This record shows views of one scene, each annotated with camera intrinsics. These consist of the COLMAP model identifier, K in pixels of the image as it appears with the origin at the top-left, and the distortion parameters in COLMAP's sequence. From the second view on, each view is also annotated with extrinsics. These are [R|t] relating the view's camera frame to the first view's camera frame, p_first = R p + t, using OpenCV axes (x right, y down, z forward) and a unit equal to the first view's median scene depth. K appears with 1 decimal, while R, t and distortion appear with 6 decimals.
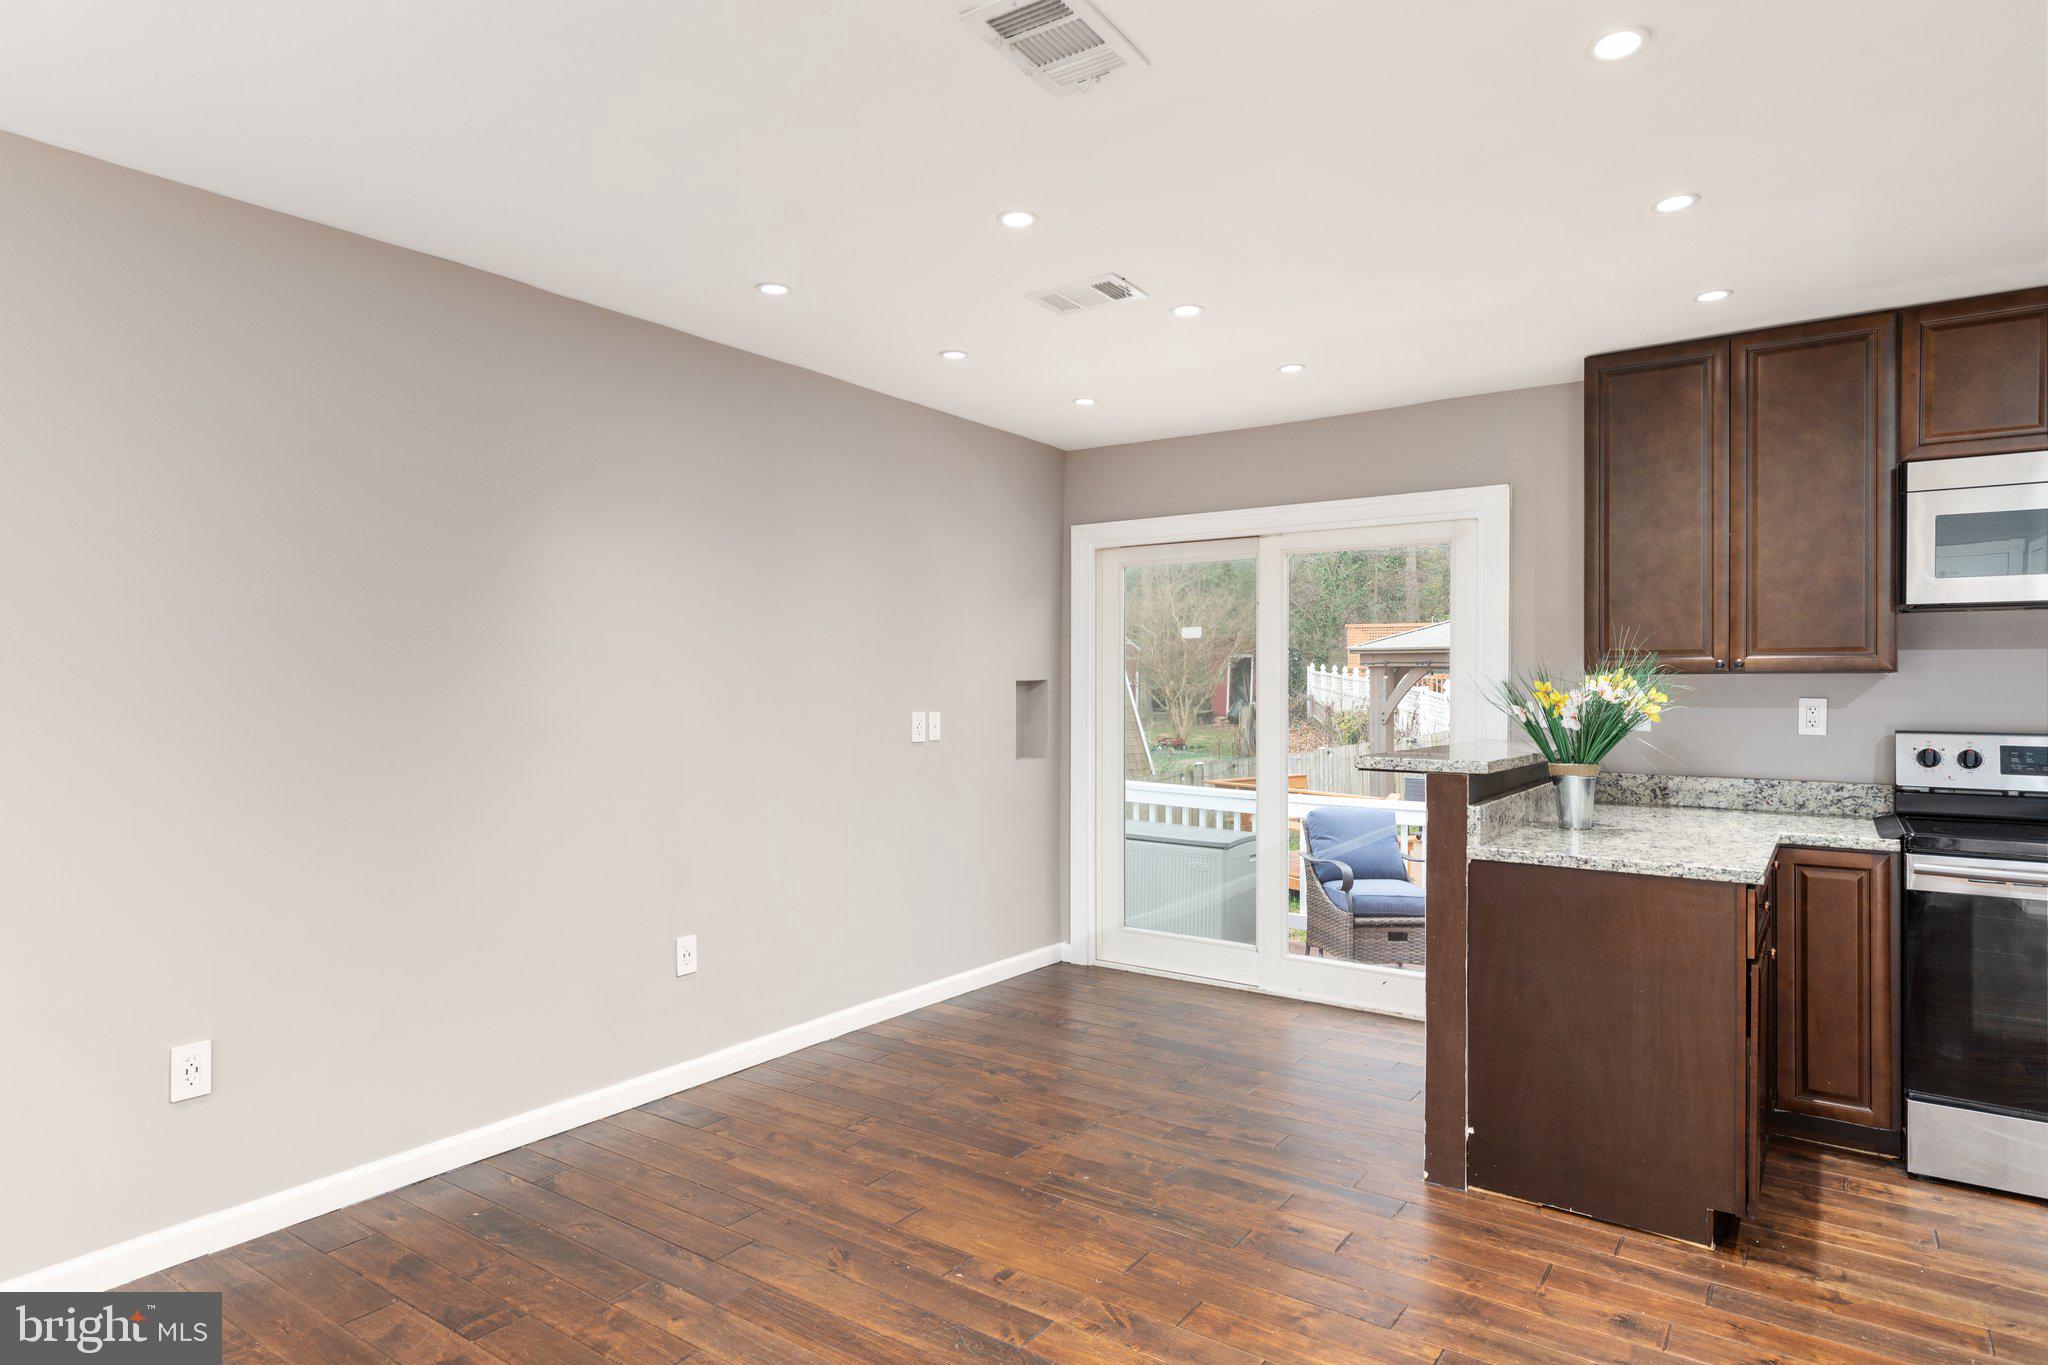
lens RADIAL K [[1143.3, 0, 1030.4], [0, 1143.3, 679.7], [0, 0, 1]] dist [0.009553, -0.000663]
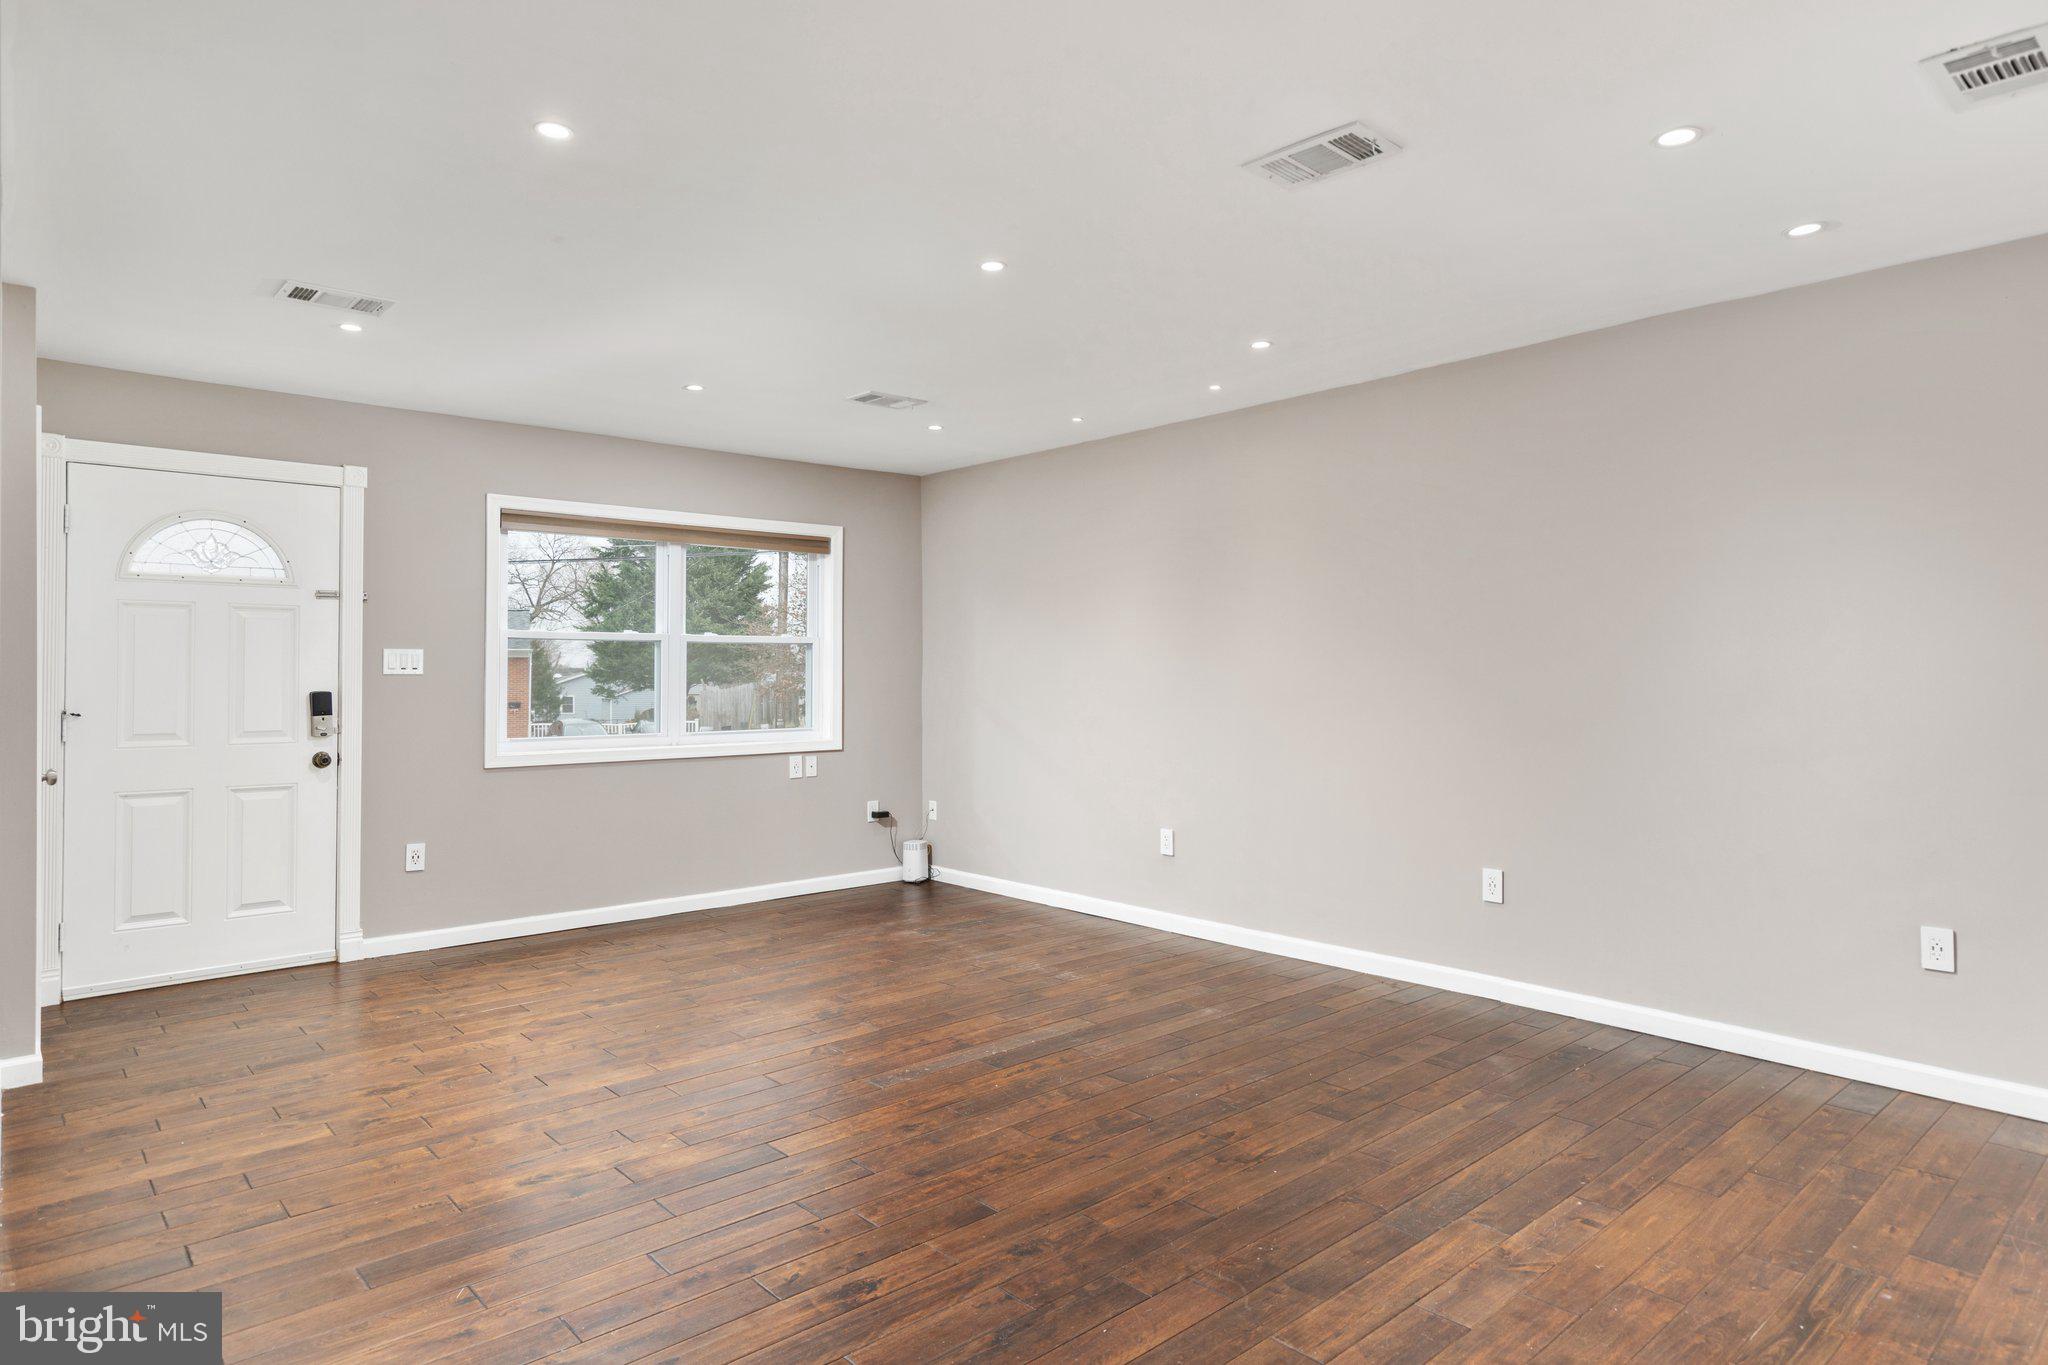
lens RADIAL K [[1173.9, 0, 1030.0], [0, 1173.9, 665.9], [0, 0, 1]] dist [0.004373, -0.000151]
pose [[-0.223539, -0.006608, -0.974673, 0.814877], [0.003753, 0.999964, -0.007640, 0.025673], [0.974688, -0.005366, -0.223506, 0.556973]]
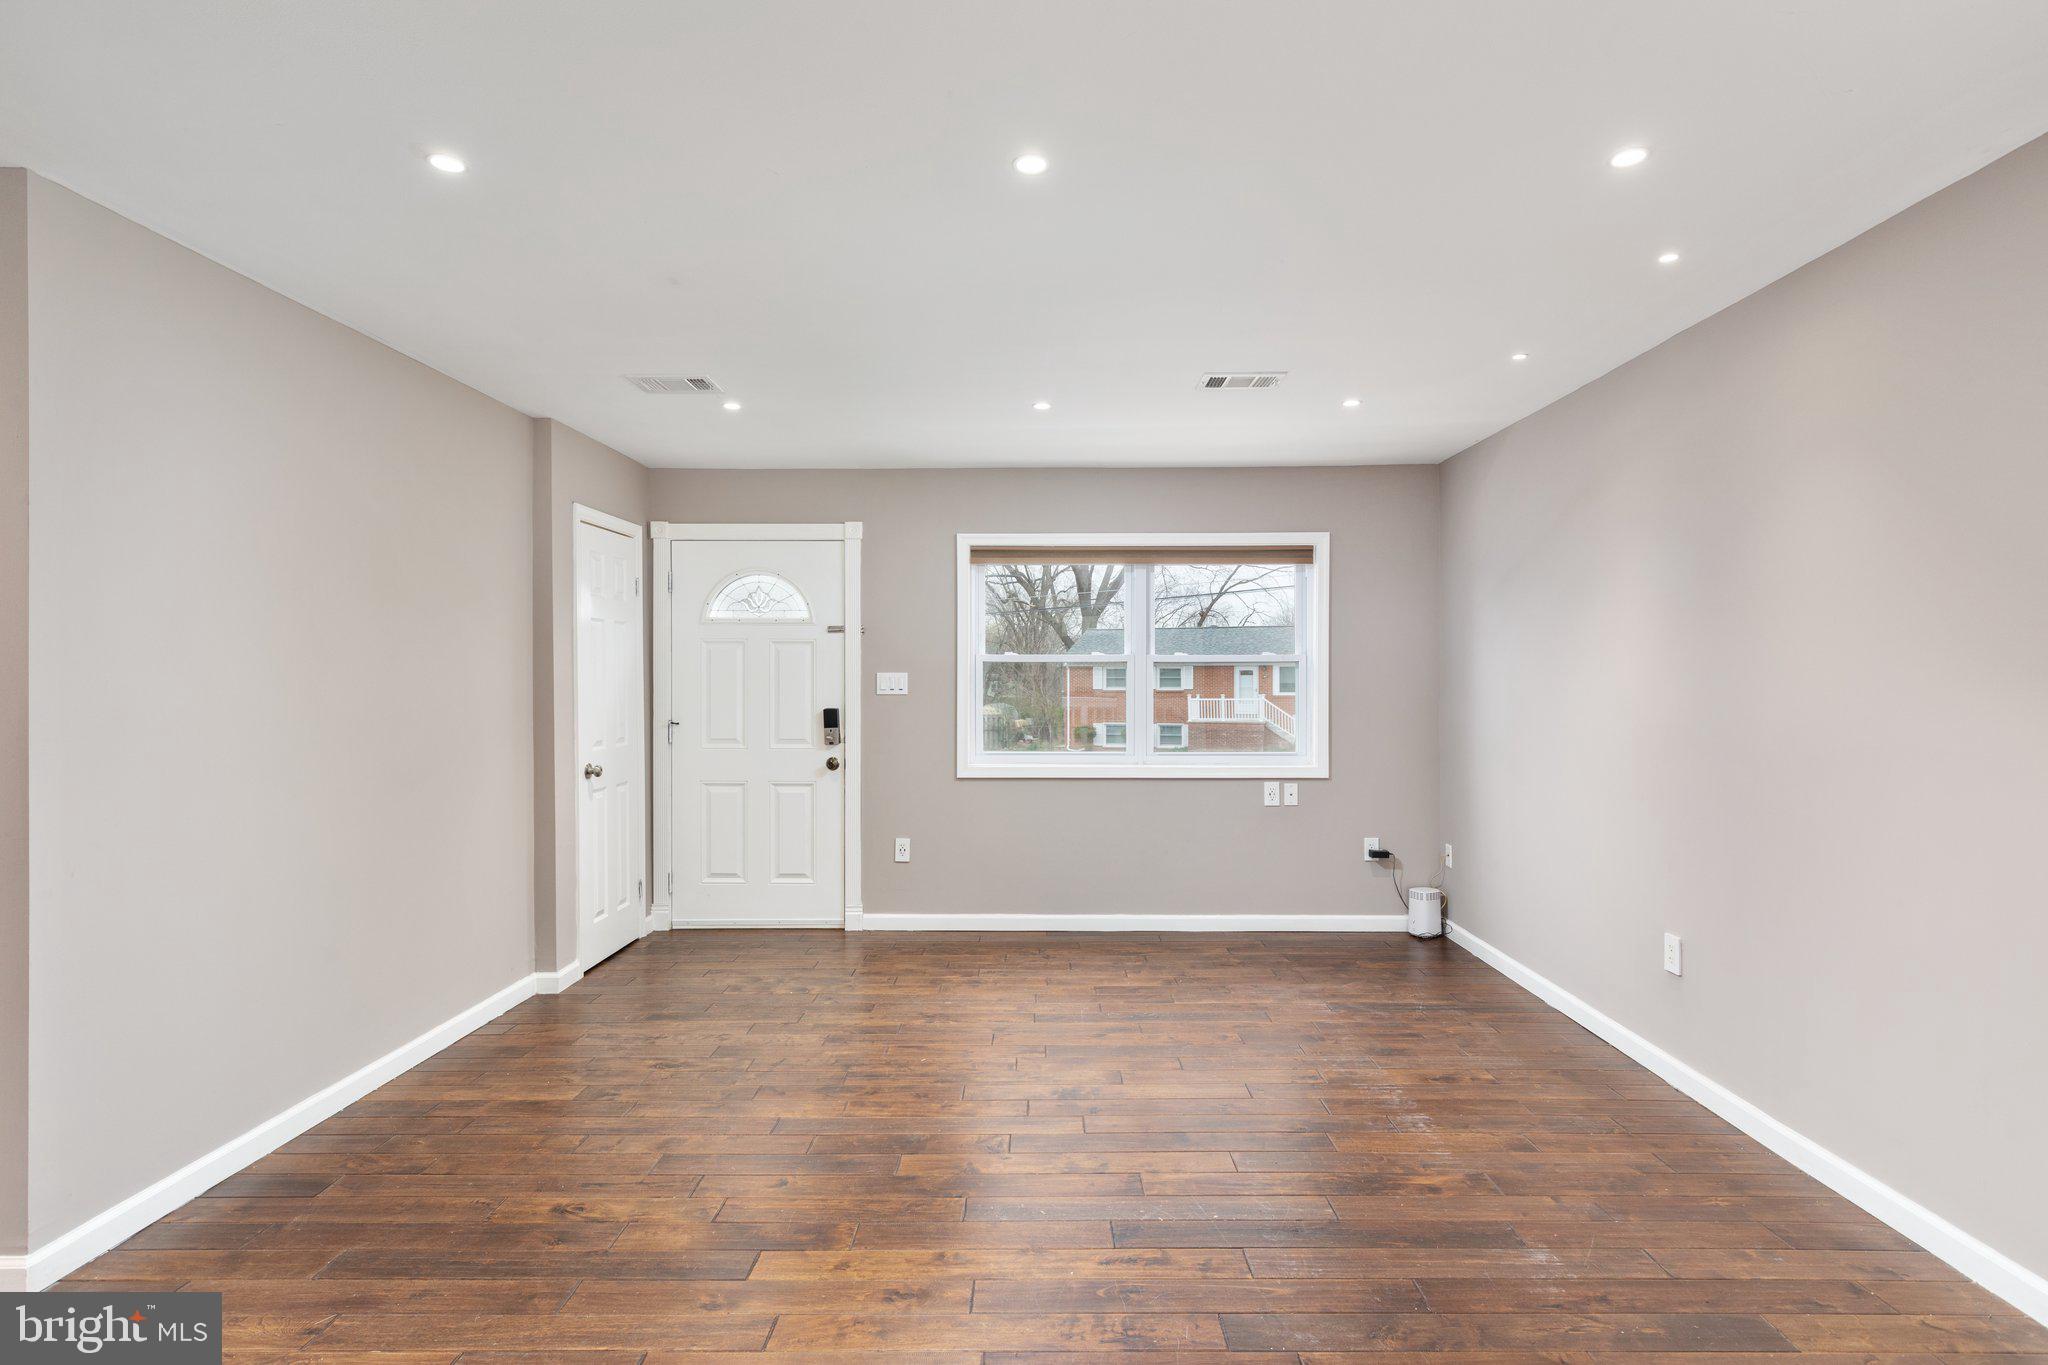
lens RADIAL K [[1018.3, 0, 1030.3], [0, 1018.3, 680.6], [0, 0, 1]] dist [0.002325, -0.000322]
pose [[-0.822933, 0.001533, -0.568136, 0.218725], [0.000713, 0.999998, 0.001665, -0.001685], [0.568137, 0.000965, -0.822933, 0.825991]]
